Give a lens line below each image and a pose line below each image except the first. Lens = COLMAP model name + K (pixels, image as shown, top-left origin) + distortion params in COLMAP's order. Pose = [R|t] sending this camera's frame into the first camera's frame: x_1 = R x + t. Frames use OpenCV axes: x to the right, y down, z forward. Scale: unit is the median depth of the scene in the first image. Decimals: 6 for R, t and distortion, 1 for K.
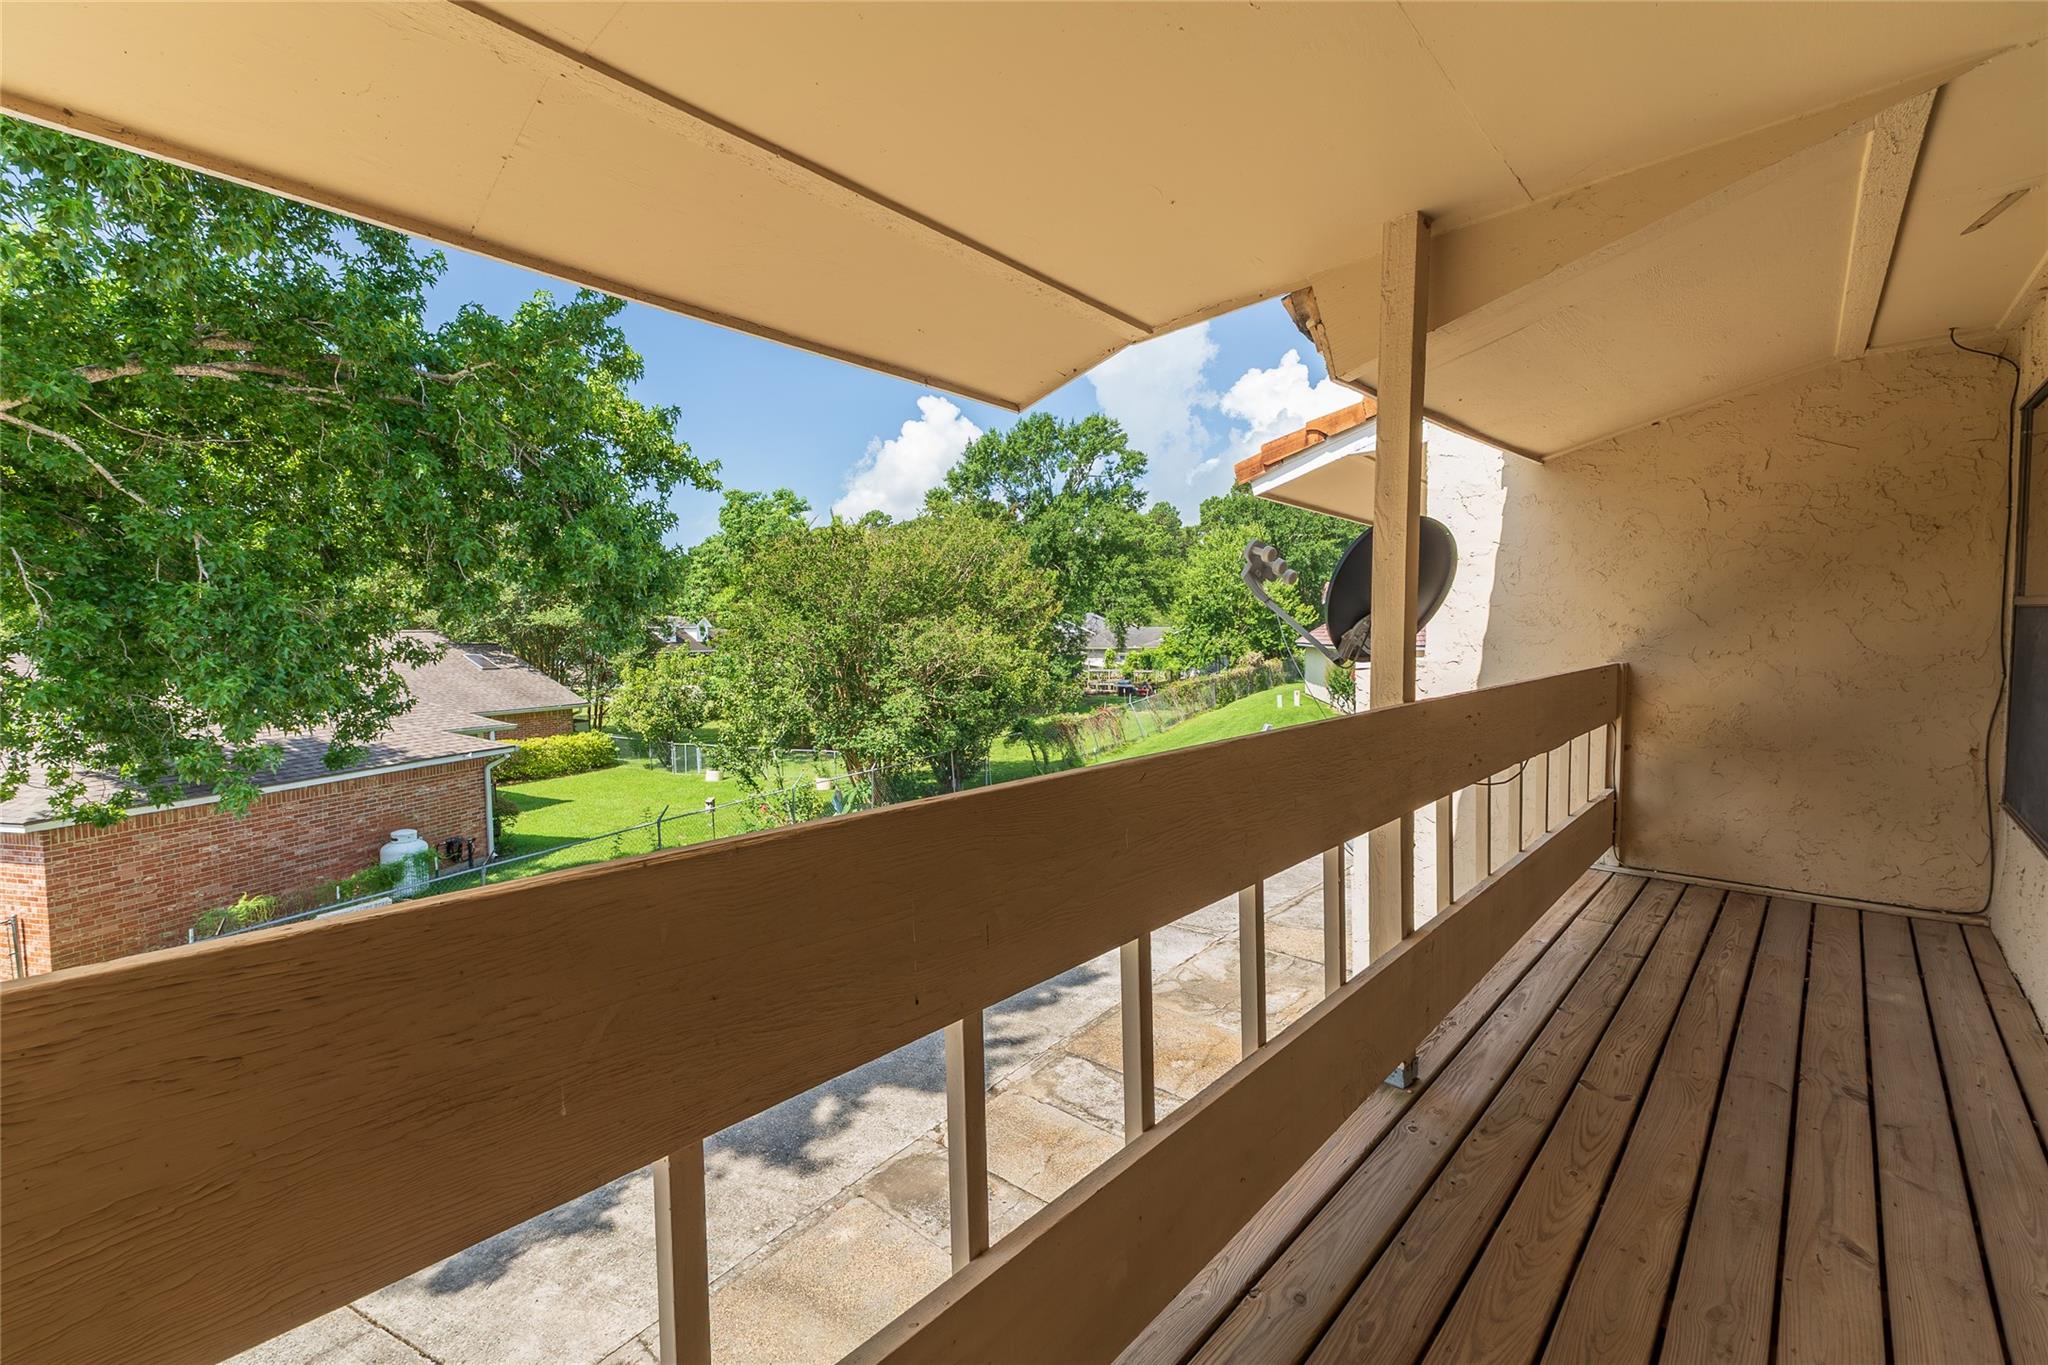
lens RADIAL K [[872.5, 0, 1022.3], [0, 872.5, 670.4], [0, 0, 1]] dist [0.001660, -0.000573]
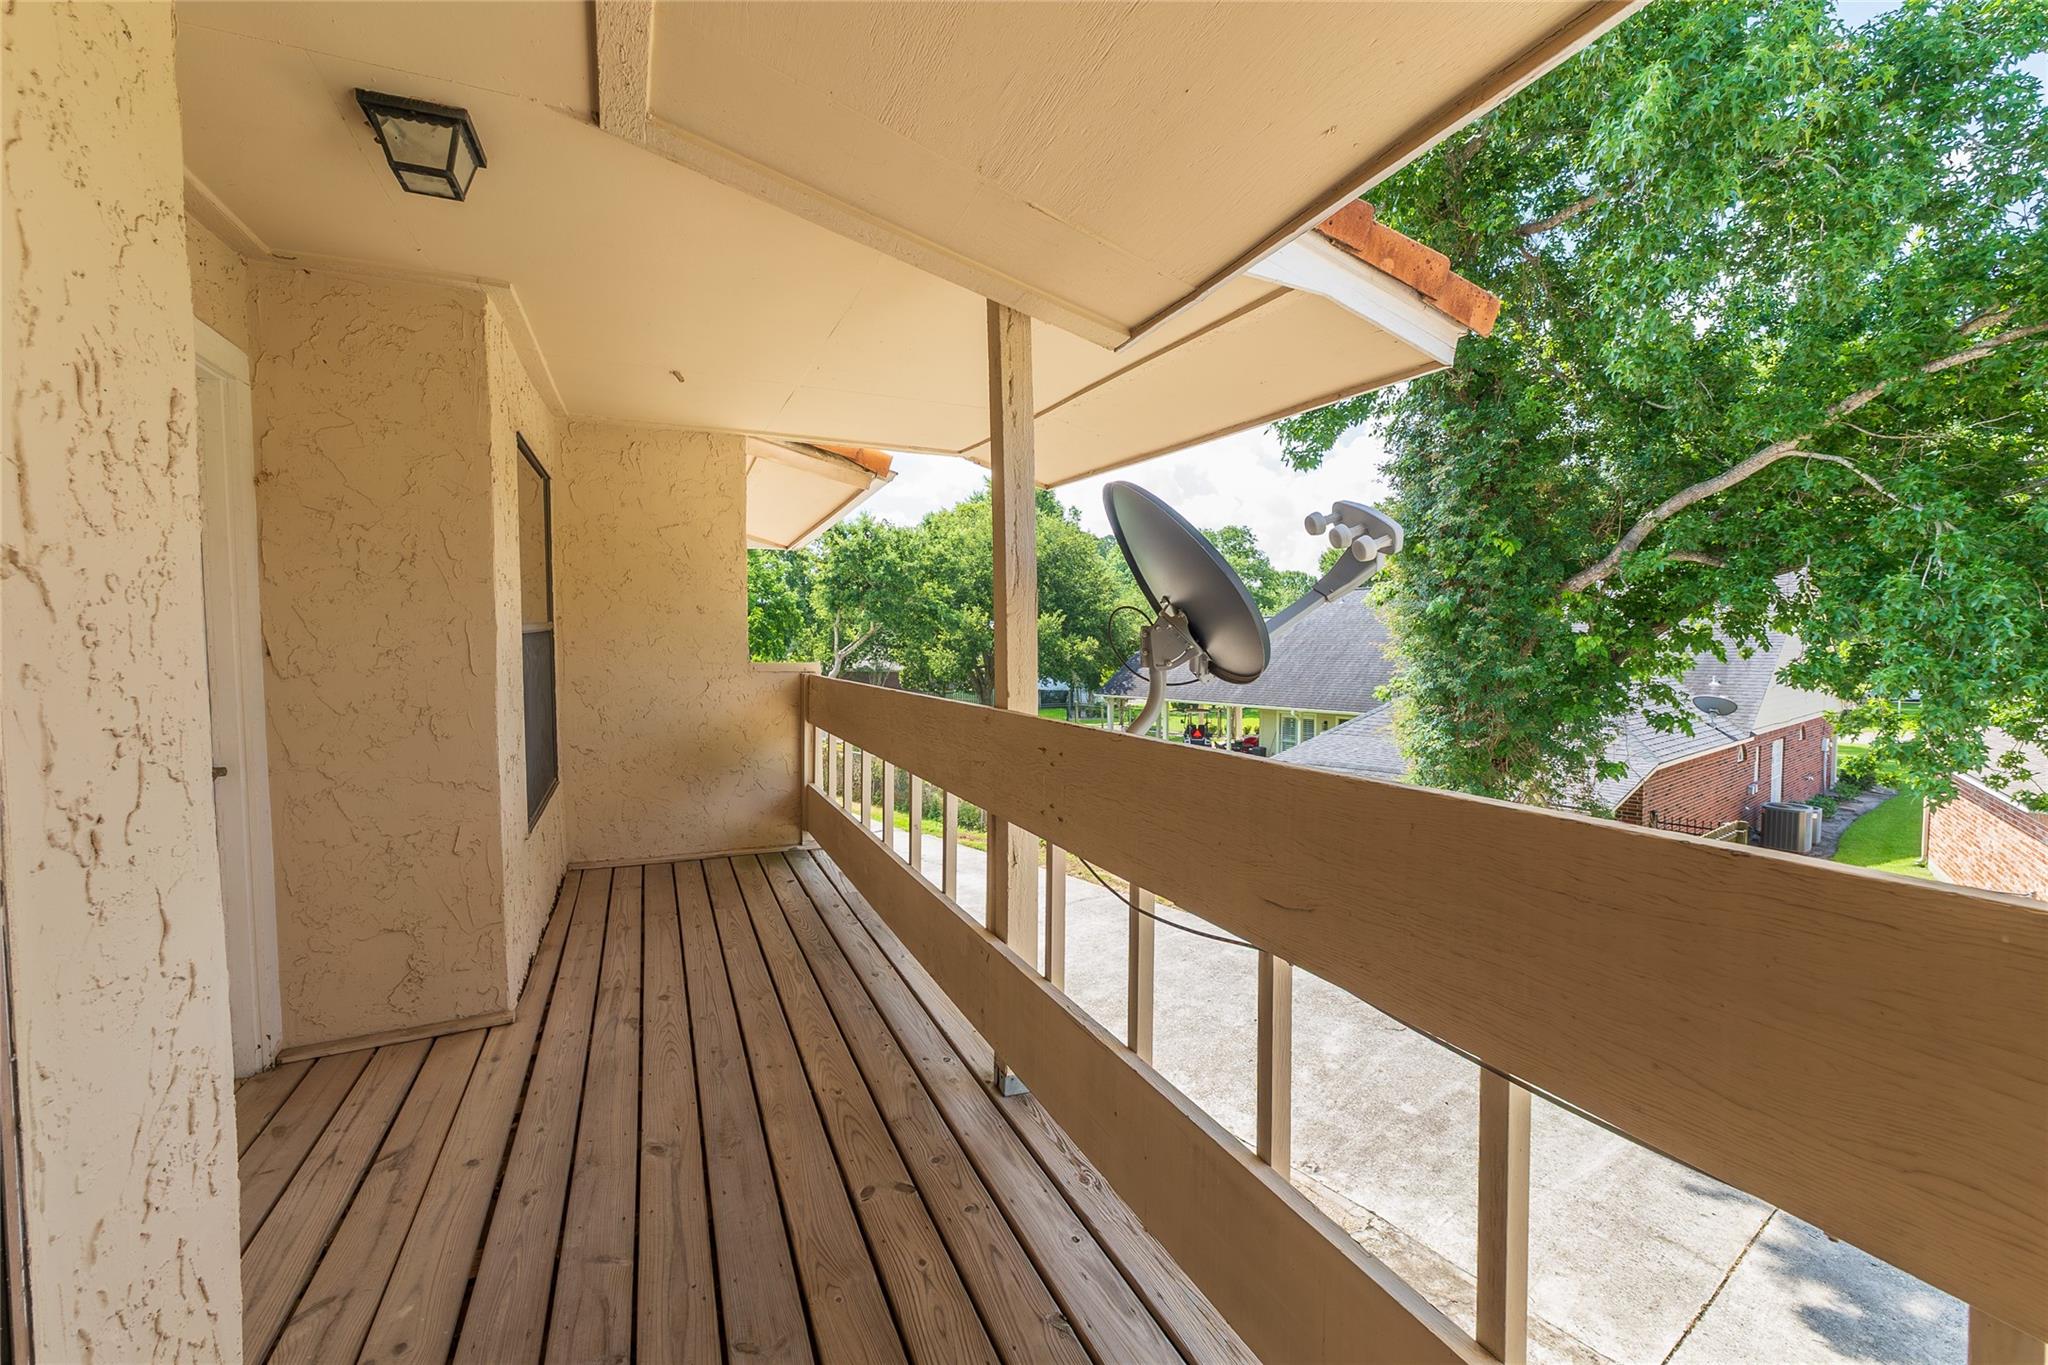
lens RADIAL K [[872.5, 0, 1027.9], [0, 872.5, 684.5], [0, 0, 1]] dist [0.001660, -0.000573]
pose [[-0.403123, 0.064580, -0.912864, 1.238042], [-0.026421, 0.996270, 0.082148, -0.075471], [0.914764, 0.057234, -0.399913, 1.312807]]
